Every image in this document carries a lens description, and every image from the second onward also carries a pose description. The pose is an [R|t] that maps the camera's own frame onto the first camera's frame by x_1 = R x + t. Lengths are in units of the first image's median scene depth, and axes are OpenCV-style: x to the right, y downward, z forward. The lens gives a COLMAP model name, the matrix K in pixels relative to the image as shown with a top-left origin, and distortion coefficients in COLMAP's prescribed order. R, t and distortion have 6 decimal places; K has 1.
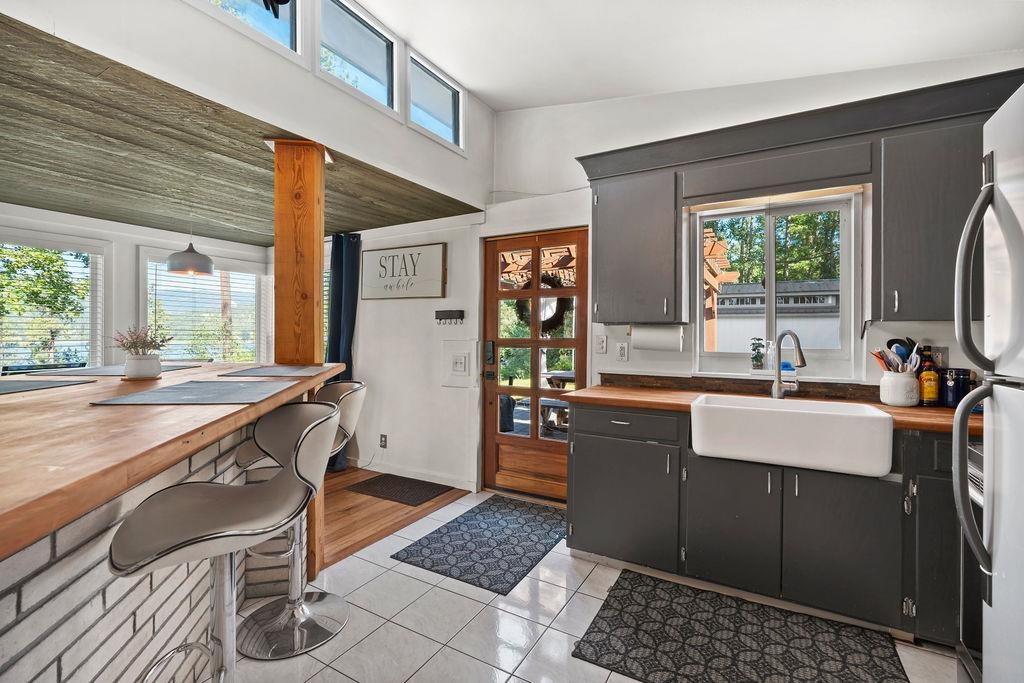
lens RADIAL K [[451.0, 0, 516.8], [0, 451.0, 341.0], [0, 0, 1]] dist [-0.002124, -0.000082]
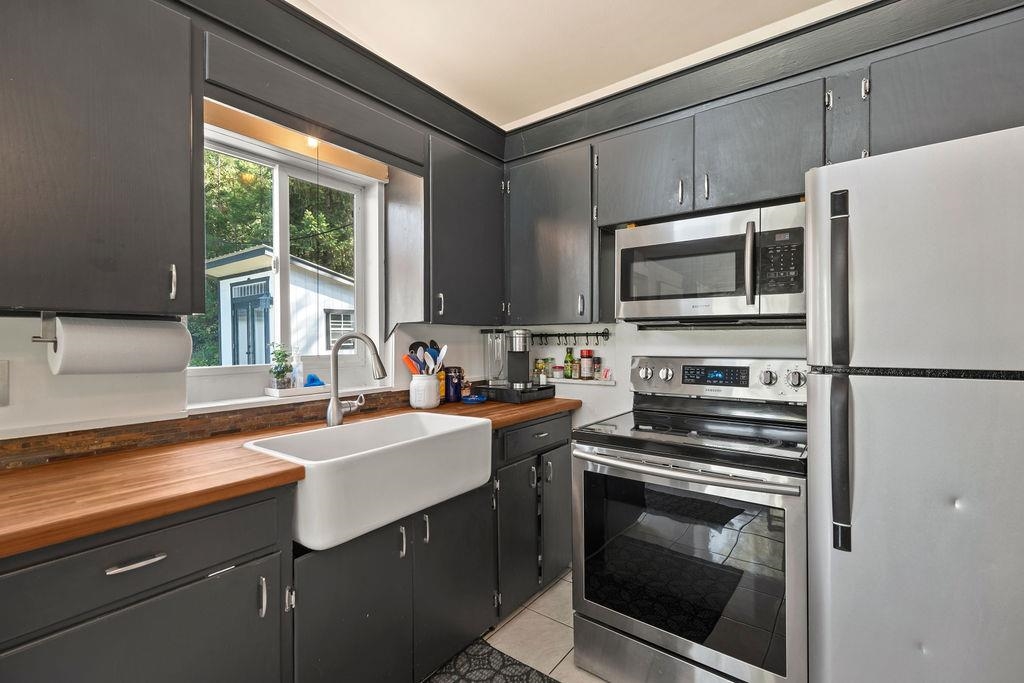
lens RADIAL K [[448.7, 0, 515.1], [0, 448.7, 339.9], [0, 0, 1]] dist [0.000536, 0.000141]
pose [[0.135148, -0.012553, 0.990746, -0.086930], [0.013590, 0.999849, 0.010815, -0.012255], [-0.990732, 0.012003, 0.135298, 0.470186]]
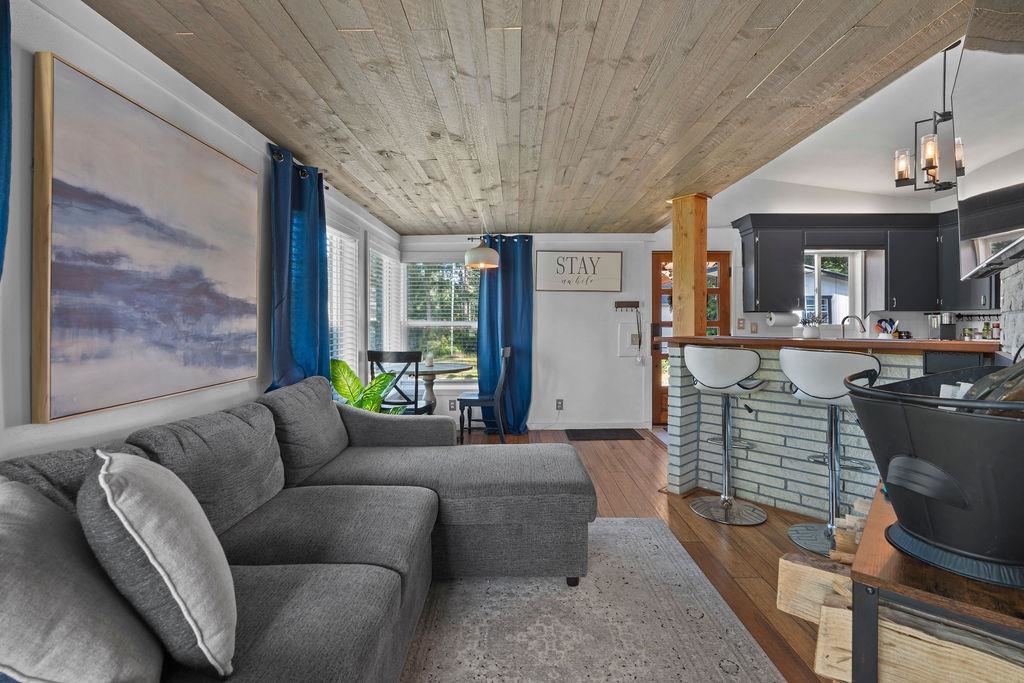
lens RADIAL K [[458.4, 0, 509.6], [0, 458.4, 320.7], [0, 0, 1]] dist [-0.002840, -0.000153]
pose [[0.873757, -0.009208, 0.486275, -1.351057], [0.013581, 0.999893, -0.005469, -0.006537], [-0.486173, 0.011382, 0.873789, -0.057932]]
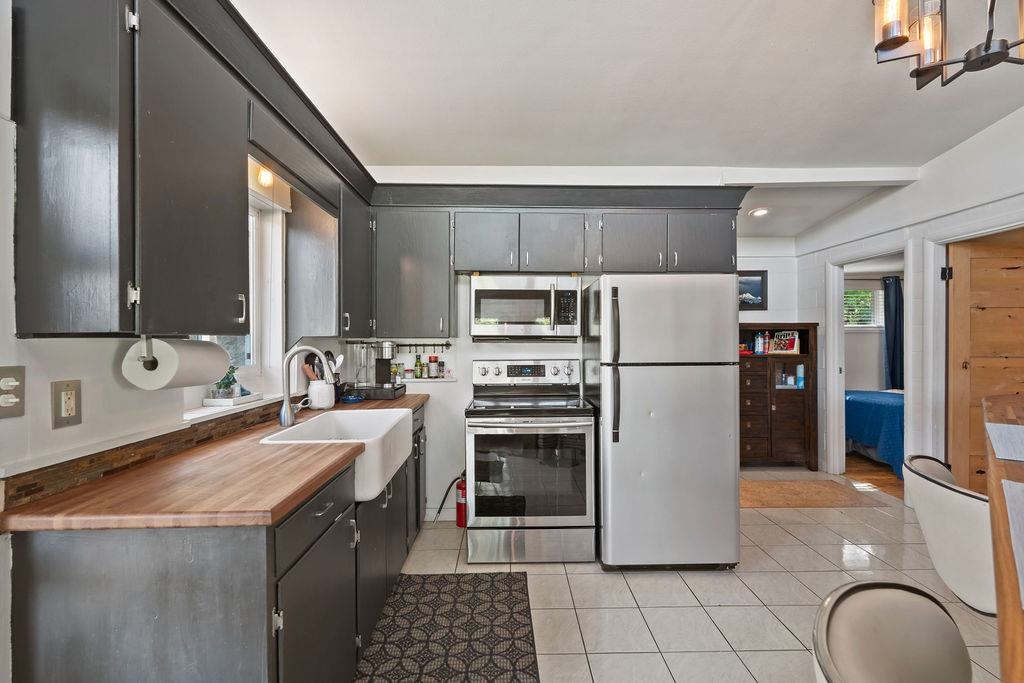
lens RADIAL K [[448.7, 0, 515.1], [0, 448.7, 339.9], [0, 0, 1]] dist [0.000536, 0.000141]
pose [[-0.511436, -0.008245, 0.859282, -0.301465], [0.003501, 0.999926, 0.011678, -0.035001], [-0.859314, 0.008981, -0.511369, 0.823438]]
